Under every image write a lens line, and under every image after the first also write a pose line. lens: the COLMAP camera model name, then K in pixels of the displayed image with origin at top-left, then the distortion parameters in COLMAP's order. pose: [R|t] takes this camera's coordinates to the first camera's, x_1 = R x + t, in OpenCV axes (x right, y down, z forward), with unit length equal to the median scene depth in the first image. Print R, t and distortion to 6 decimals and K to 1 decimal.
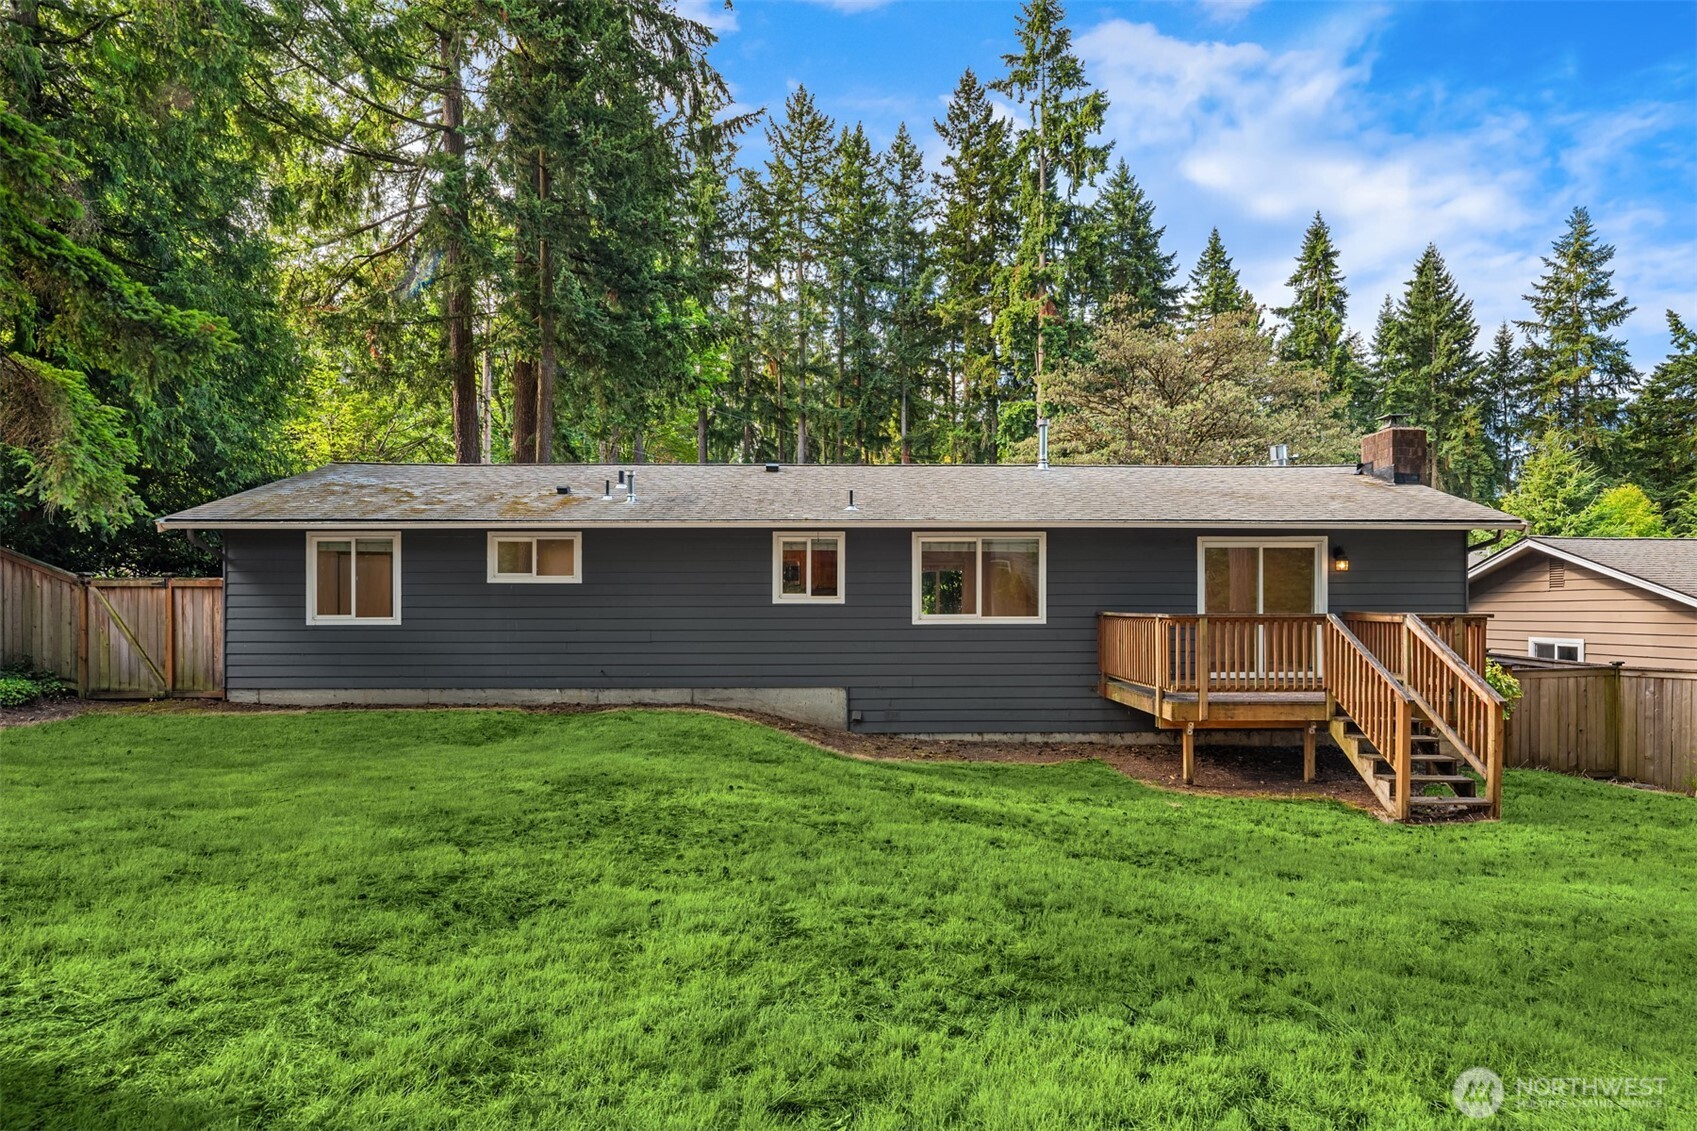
lens RADIAL K [[928.9, 0, 846.9], [0, 928.9, 576.6], [0, 0, 1]] dist [-0.001091, -0.003522]
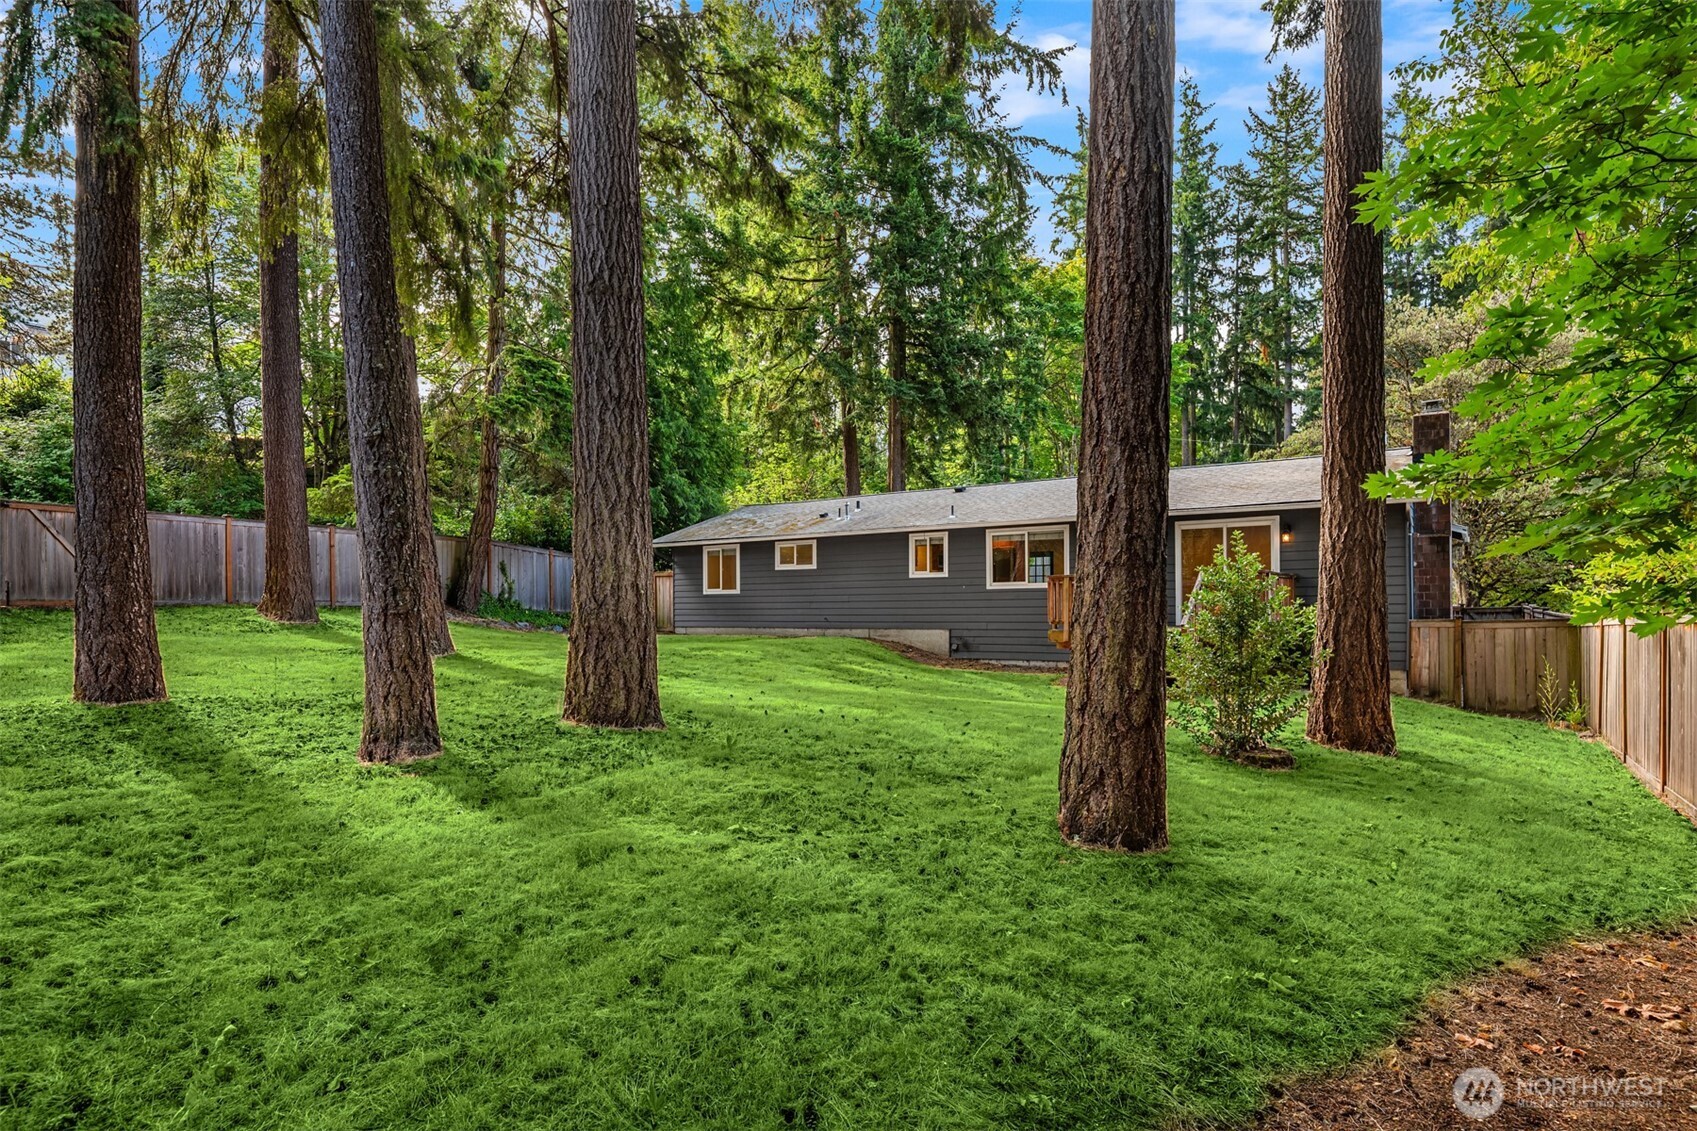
lens RADIAL K [[928.9, 0, 849.3], [0, 928.9, 568.9], [0, 0, 1]] dist [-0.001091, -0.003522]
pose [[0.814112, -0.028238, -0.580020, 0.781026], [0.024390, 0.999598, -0.014431, 0.034659], [0.580195, -0.002398, 0.814474, -0.391157]]
